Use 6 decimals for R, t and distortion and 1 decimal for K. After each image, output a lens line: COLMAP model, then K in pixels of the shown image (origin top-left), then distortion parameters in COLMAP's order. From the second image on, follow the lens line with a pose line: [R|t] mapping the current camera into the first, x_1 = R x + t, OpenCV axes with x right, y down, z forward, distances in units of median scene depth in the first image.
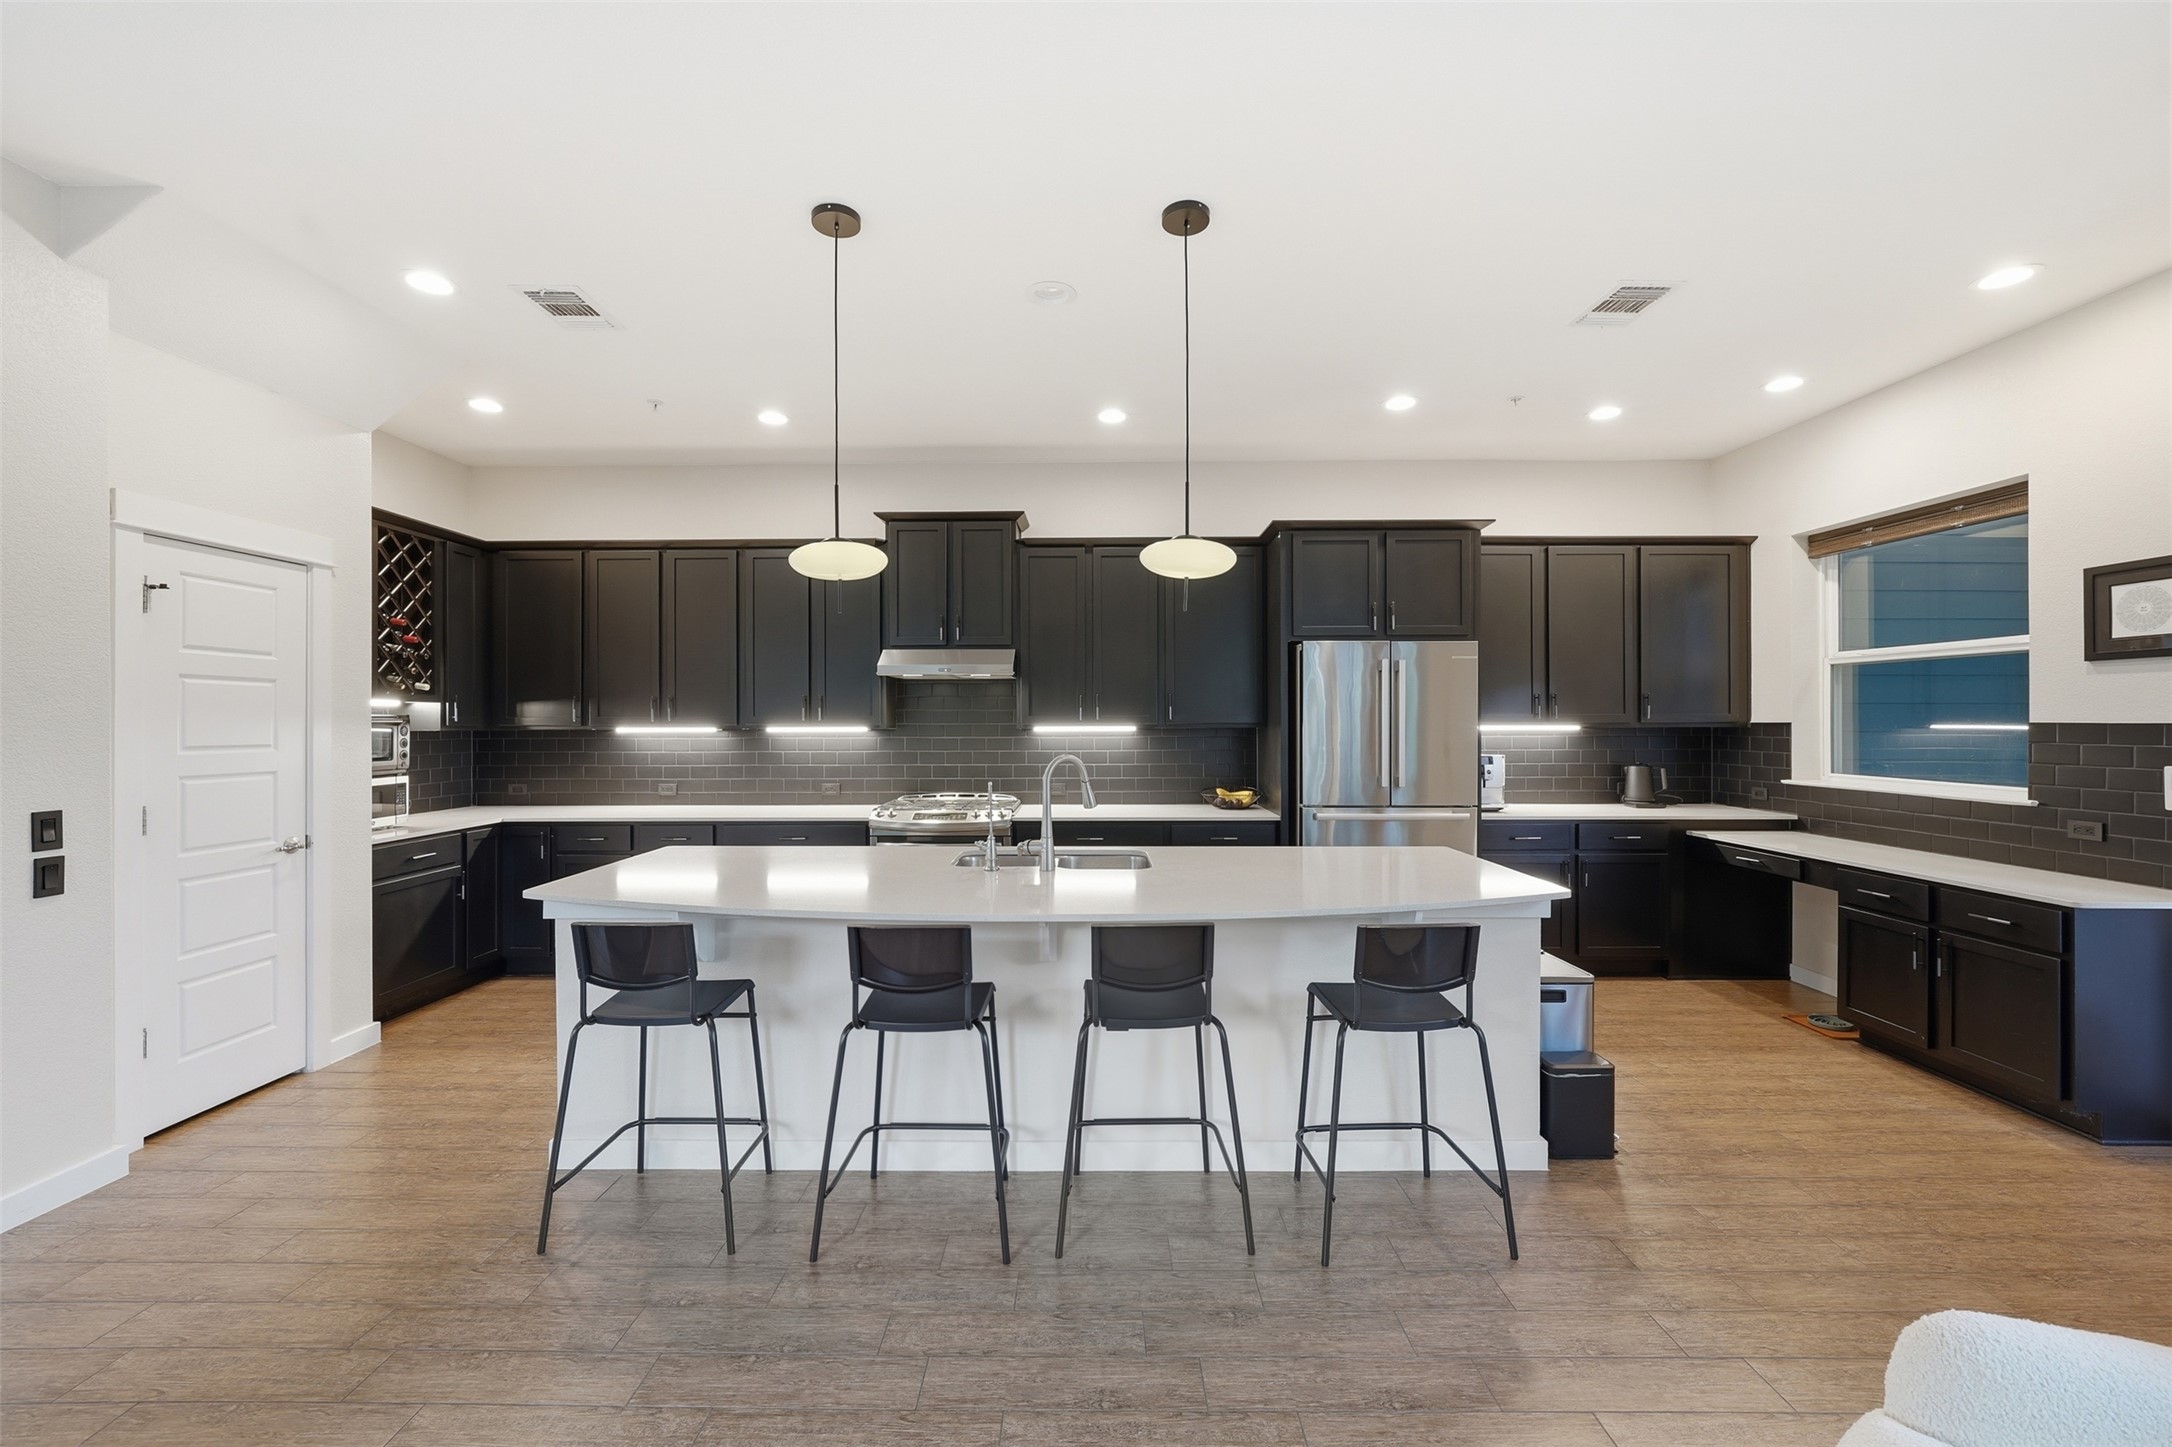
lens RADIAL K [[850.5, 0, 1086.0], [0, 850.5, 723.5], [0, 0, 1]] dist [-0.013850, 0.000197]
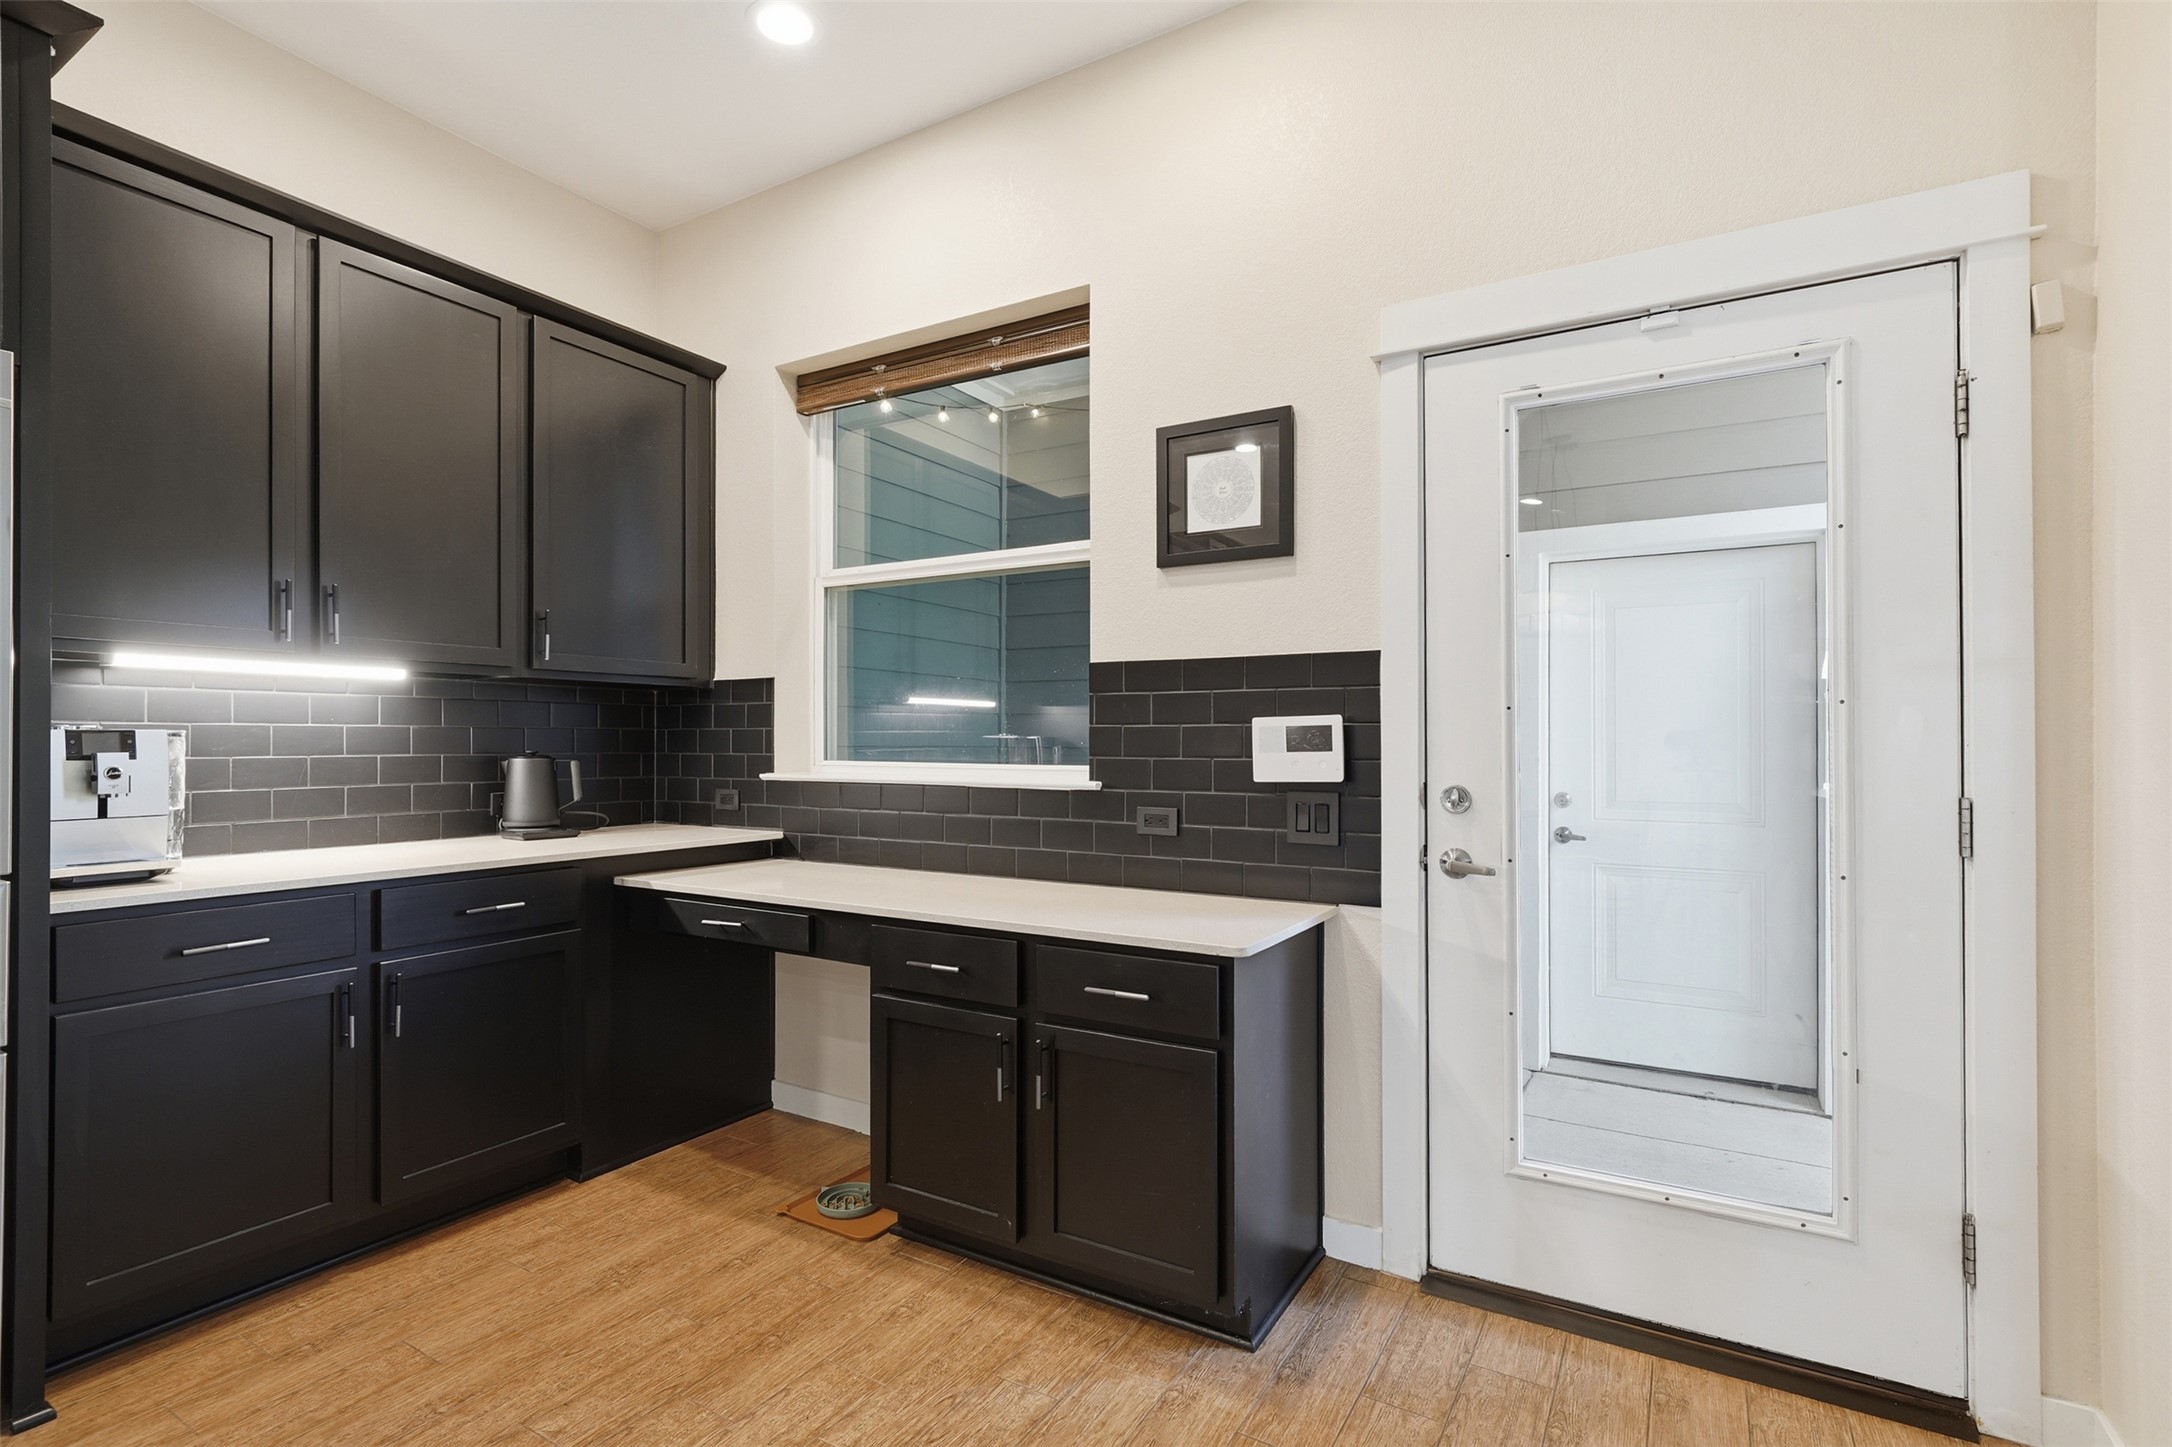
lens RADIAL K [[1009.2, 0, 1064.9], [0, 1009.2, 734.8], [0, 0, 1]] dist [-0.001191, 0.000358]
pose [[0.510423, 0.009453, 0.859871, 0.327778], [0.000406, 0.999937, -0.011234, 0.047996], [-0.859923, 0.006083, 0.510387, 0.457867]]
